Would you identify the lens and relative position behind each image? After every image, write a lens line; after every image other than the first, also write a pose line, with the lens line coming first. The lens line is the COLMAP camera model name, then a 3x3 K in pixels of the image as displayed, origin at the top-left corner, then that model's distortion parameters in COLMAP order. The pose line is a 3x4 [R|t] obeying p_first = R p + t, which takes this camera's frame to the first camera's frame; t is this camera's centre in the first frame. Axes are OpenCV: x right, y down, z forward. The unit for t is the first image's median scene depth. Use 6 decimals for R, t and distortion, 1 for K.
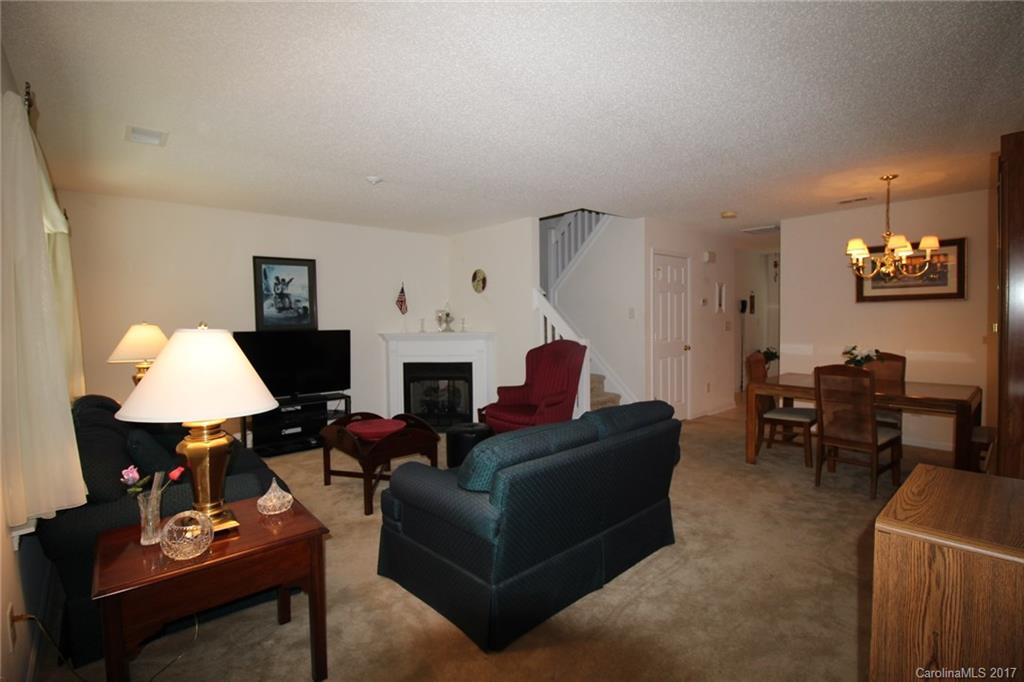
lens RADIAL K [[482.6, 0, 523.5], [0, 482.6, 338.5], [0, 0, 1]] dist [0.015078, -0.018601]
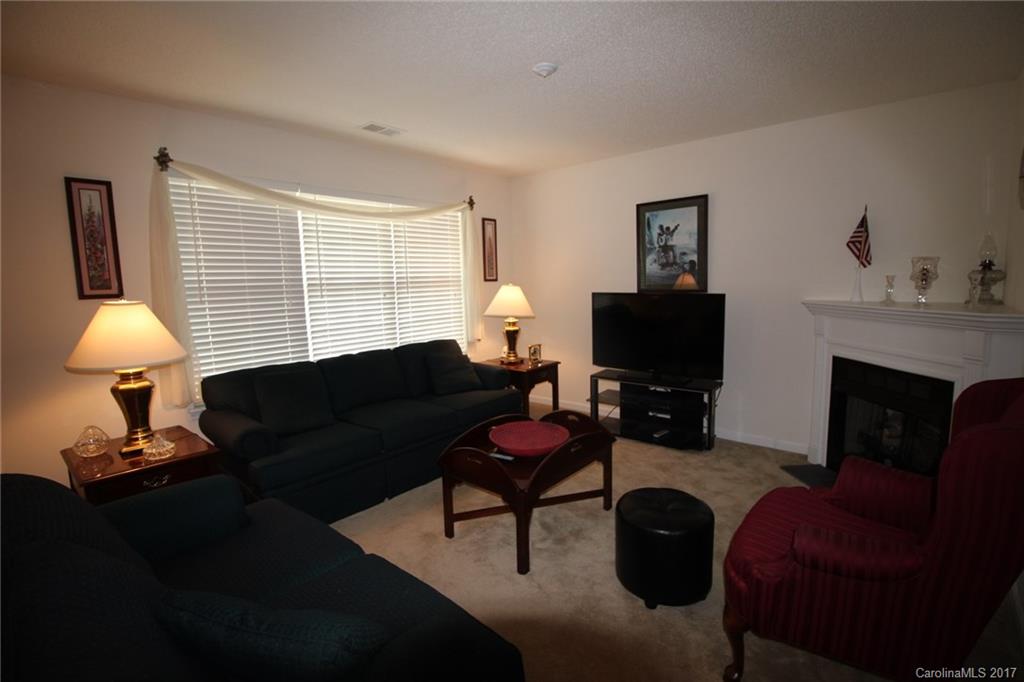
lens RADIAL K [[482.6, 0, 523.5], [0, 482.6, 338.5], [0, 0, 1]] dist [0.015078, -0.018601]
pose [[0.127619, 0.134217, -0.982700, 0.276130], [-0.019659, 0.990949, 0.132790, -0.040723], [0.991628, 0.002372, 0.129103, 0.642359]]
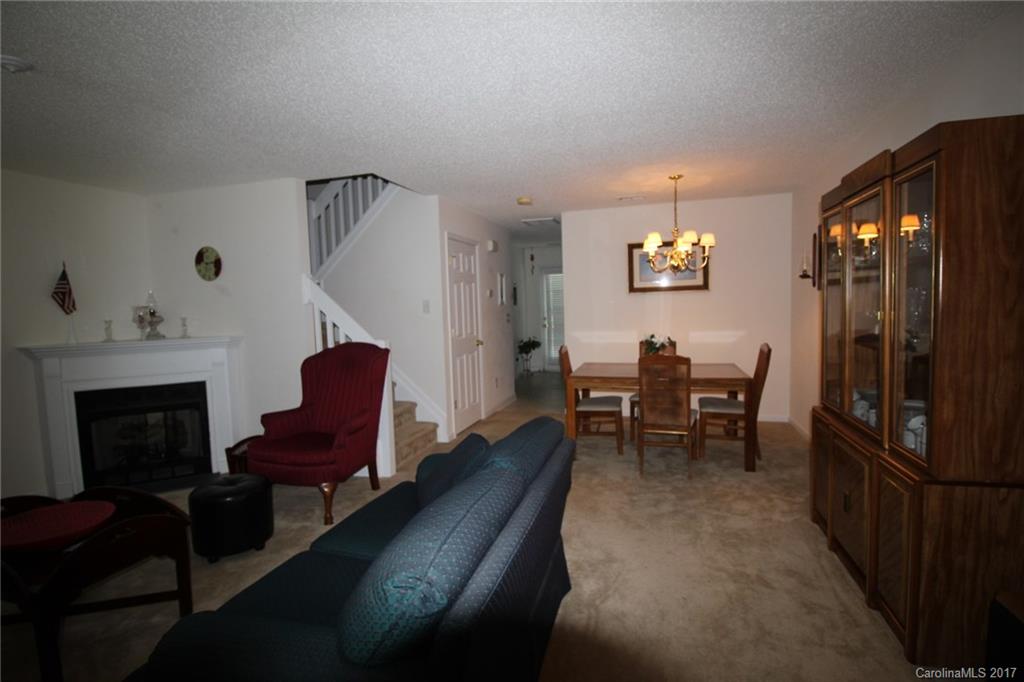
lens RADIAL K [[482.6, 0, 523.5], [0, 482.6, 338.5], [0, 0, 1]] dist [0.015078, -0.018601]
pose [[0.851891, -0.050899, 0.521240, -0.084957], [0.042786, 0.998703, 0.027596, -0.012569], [-0.521969, -0.001207, 0.852964, 0.188091]]
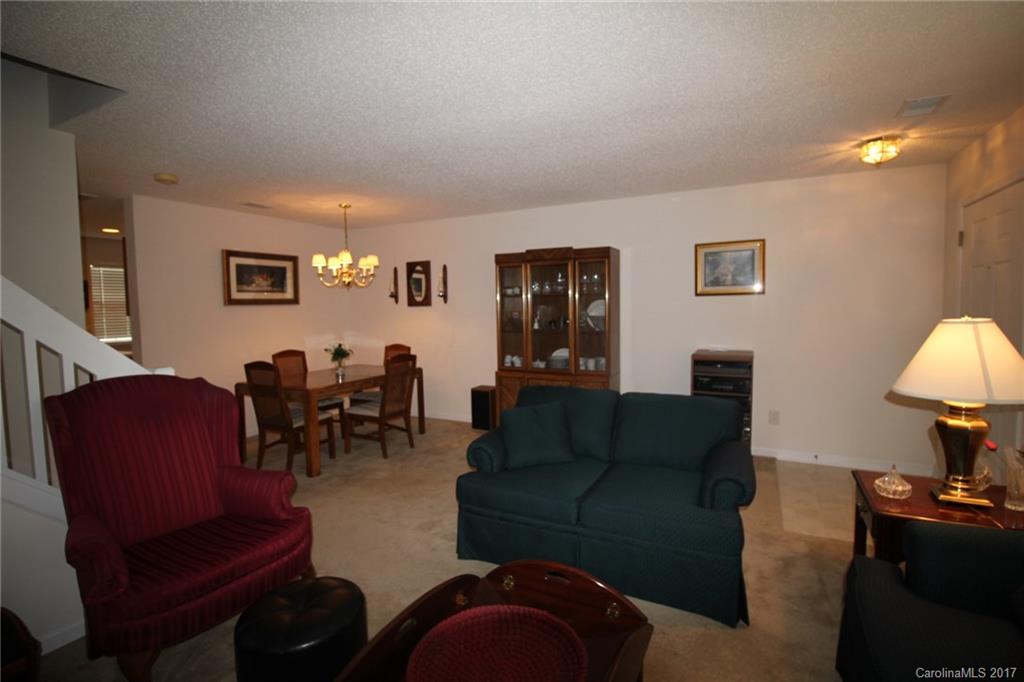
lens RADIAL K [[482.6, 0, 523.5], [0, 482.6, 338.5], [0, 0, 1]] dist [0.015078, -0.018601]
pose [[-0.352702, -0.040588, 0.934855, -0.437634], [0.058009, 0.996189, 0.065136, -0.033712], [-0.933936, 0.077204, -0.349003, 0.759925]]
